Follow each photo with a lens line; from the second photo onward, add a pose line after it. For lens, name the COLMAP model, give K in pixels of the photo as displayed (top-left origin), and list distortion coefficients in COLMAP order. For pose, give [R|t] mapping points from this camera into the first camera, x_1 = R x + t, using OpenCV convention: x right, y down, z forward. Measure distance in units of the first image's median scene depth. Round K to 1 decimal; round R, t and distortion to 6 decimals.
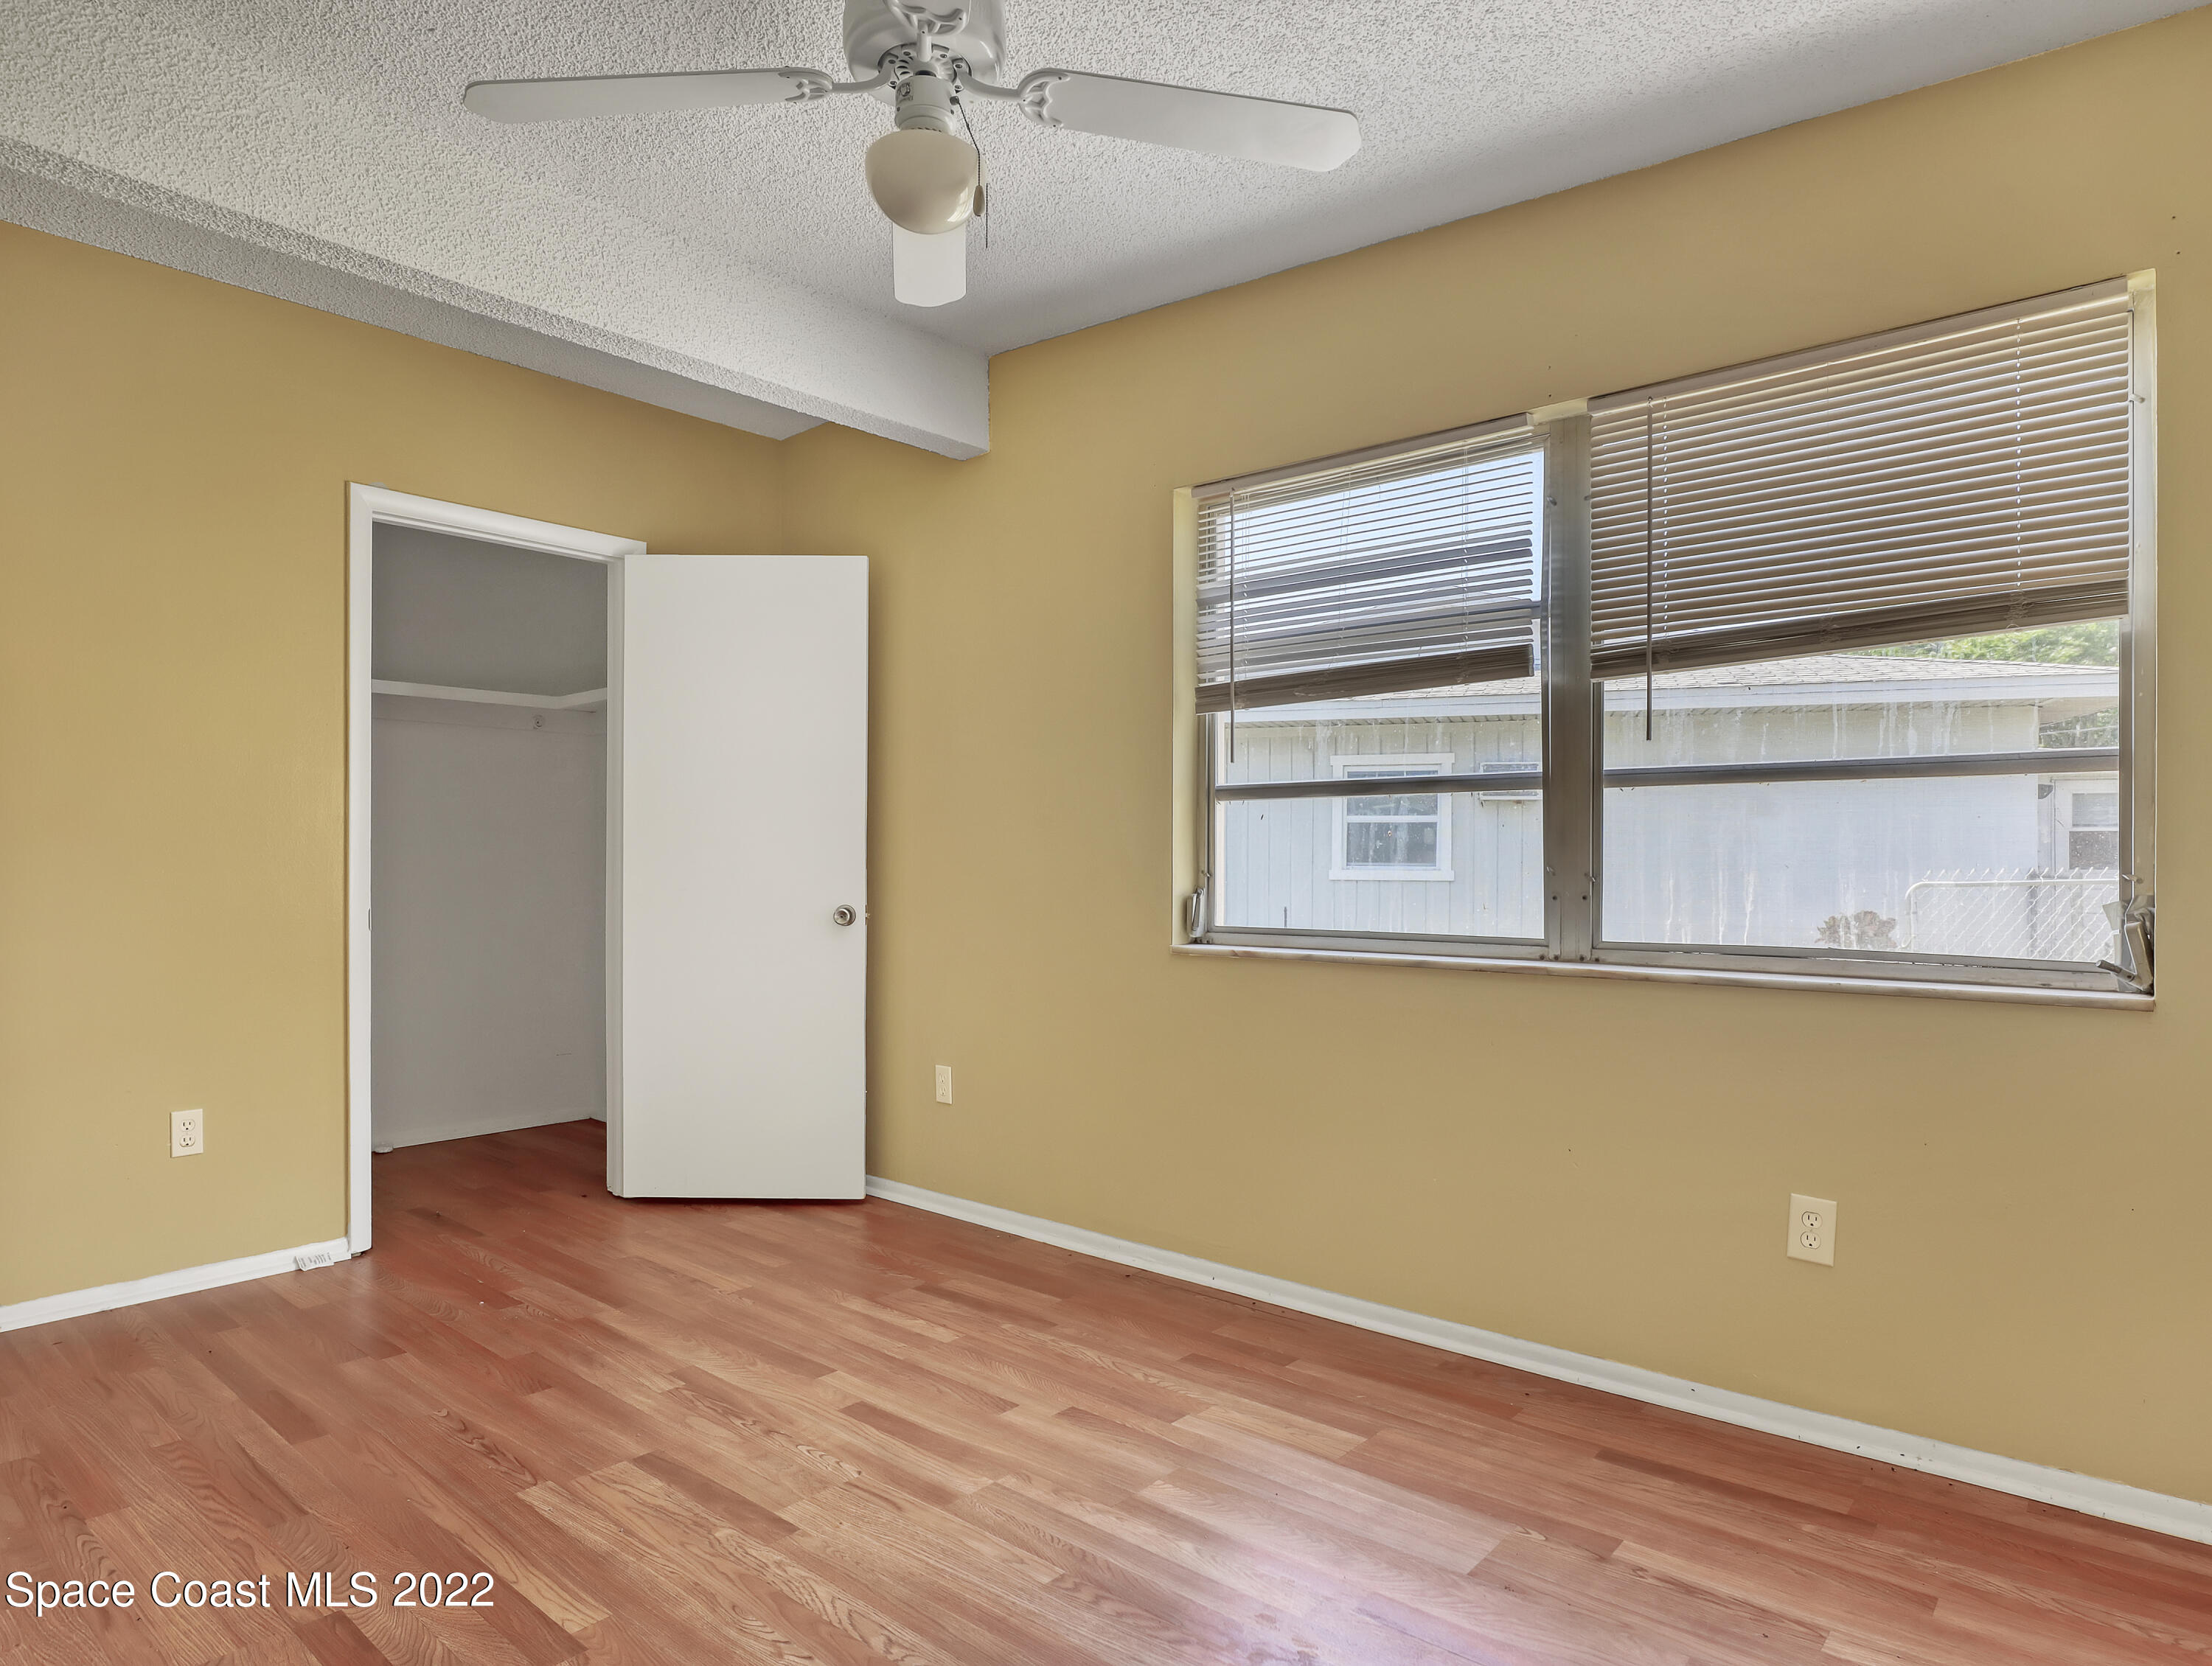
lens RADIAL K [[1307.8, 0, 1105.7], [0, 1307.8, 842.3], [0, 0, 1]] dist [-0.035575, 0.009818]
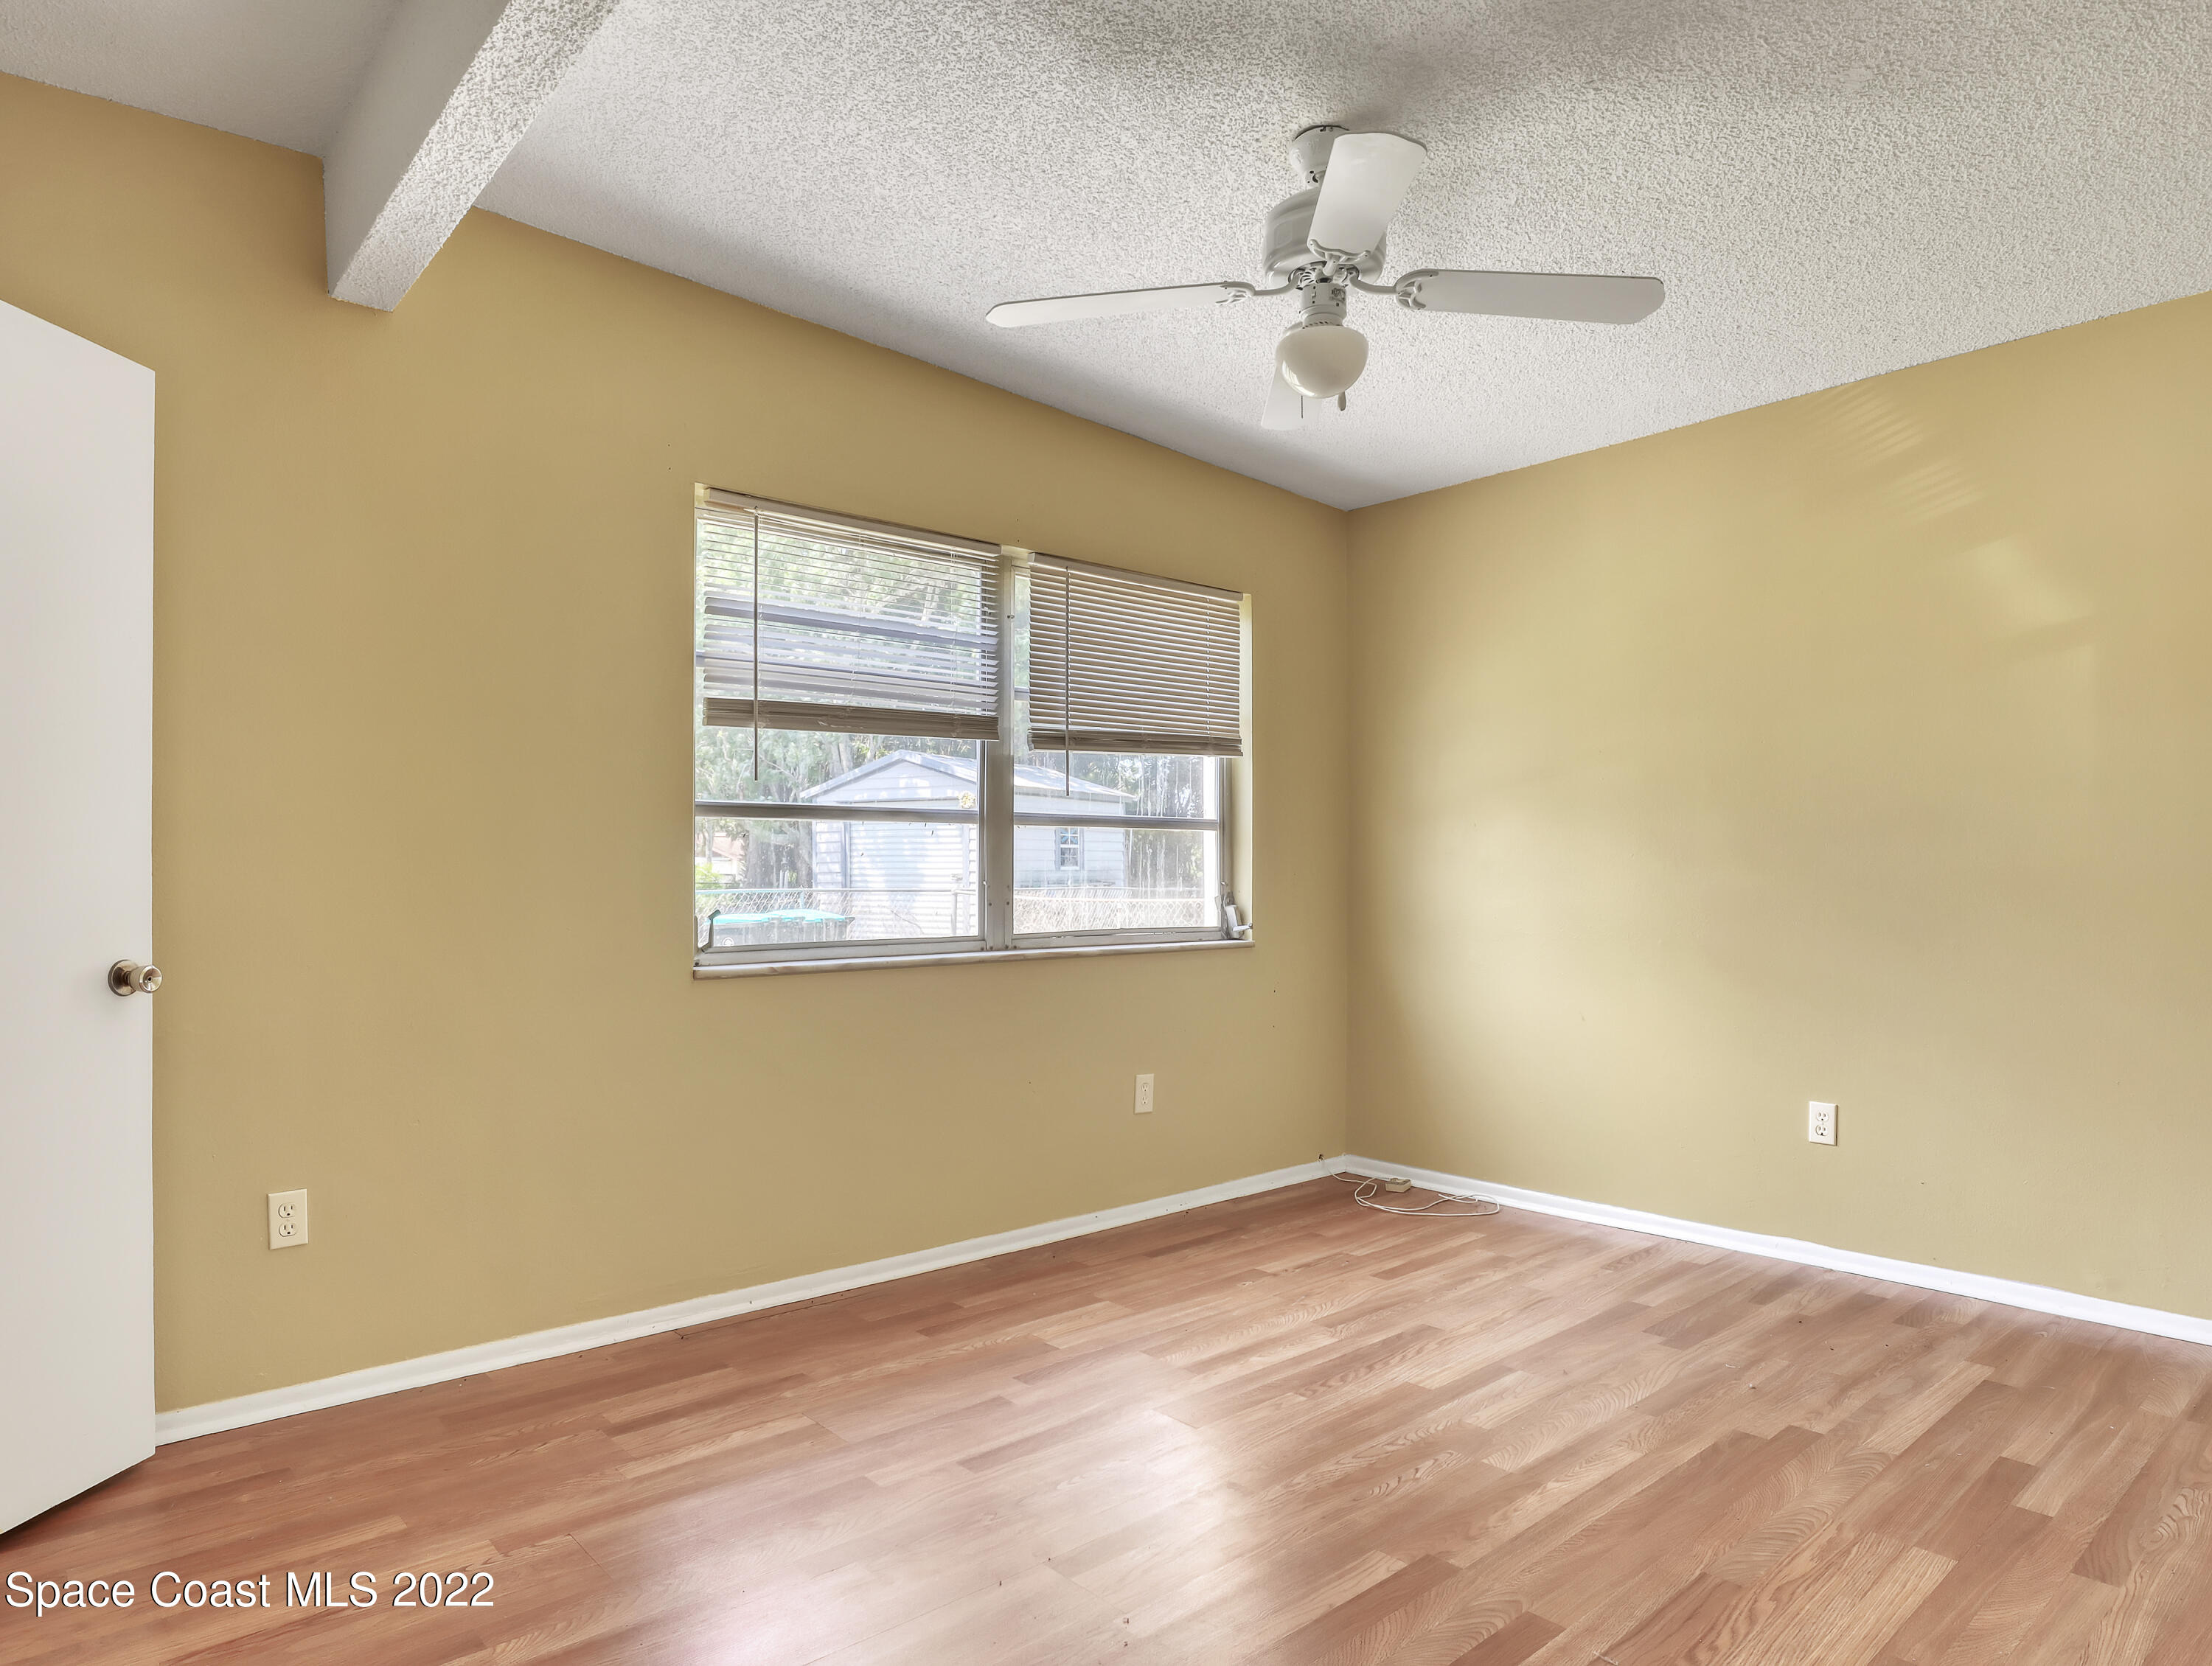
lens RADIAL K [[1307.8, 0, 1103.1], [0, 1307.8, 839.9], [0, 0, 1]] dist [-0.035575, 0.009818]
pose [[0.143402, 0.022153, 0.989417, -1.022856], [-0.010599, 0.999726, -0.020847, 0.002989], [-0.989608, -0.007498, 0.143598, 0.710617]]
